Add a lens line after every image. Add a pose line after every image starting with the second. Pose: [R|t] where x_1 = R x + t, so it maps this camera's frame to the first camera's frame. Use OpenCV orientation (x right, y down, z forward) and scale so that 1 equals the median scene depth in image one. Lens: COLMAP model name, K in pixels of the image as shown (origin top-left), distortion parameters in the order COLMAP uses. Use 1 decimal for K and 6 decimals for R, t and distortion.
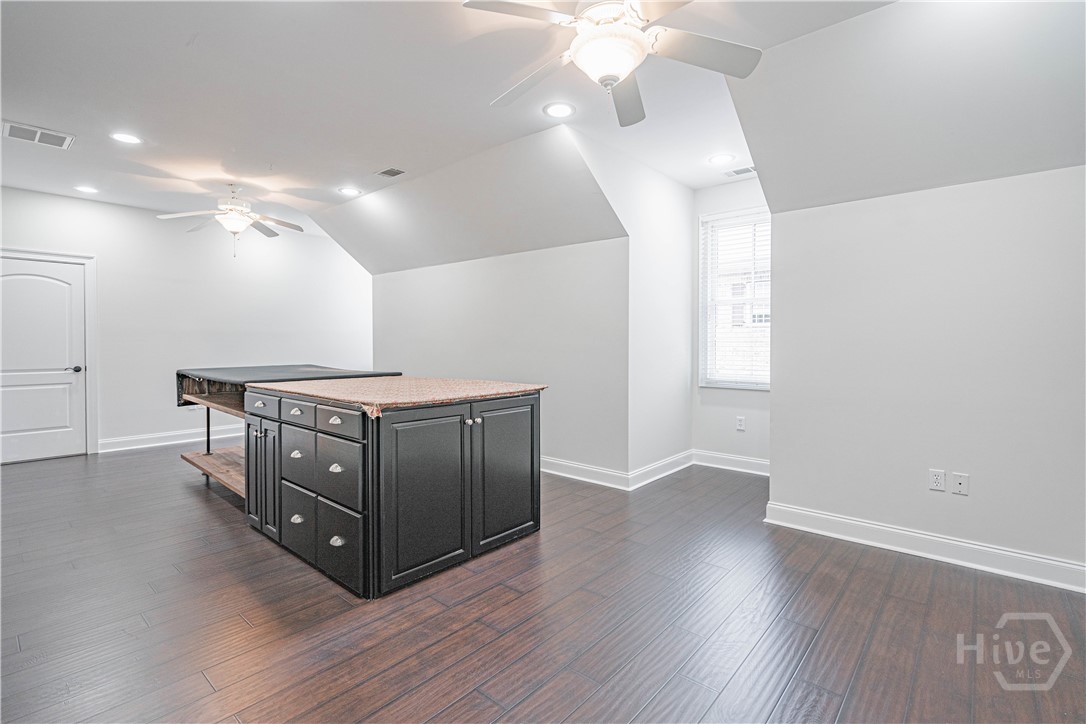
lens RADIAL K [[500.0, 0, 543.0], [0, 500.0, 362.0], [0, 0, 1]] dist [-0.001366, -0.000473]
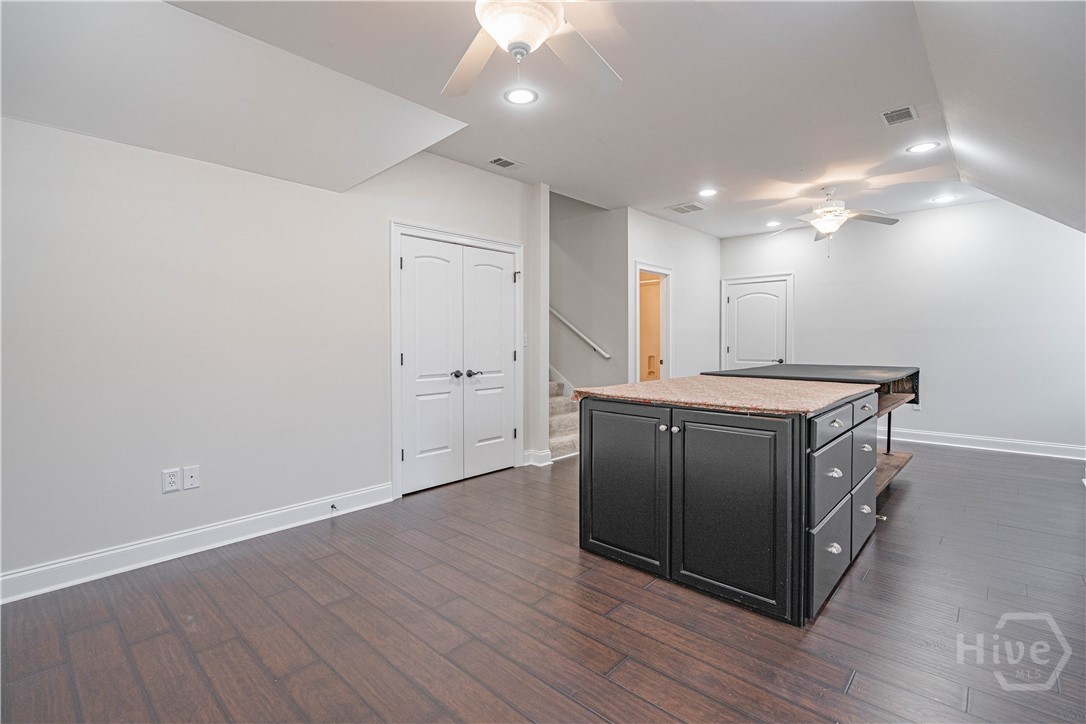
lens RADIAL K [[500.0, 0, 543.0], [0, 500.0, 362.0], [0, 0, 1]] dist [-0.001366, -0.000473]
pose [[-0.024142, 0.042456, -0.998807, 0.749558], [-0.038385, 0.998322, 0.043363, -0.031371], [0.998971, 0.039386, -0.022472, 0.776647]]
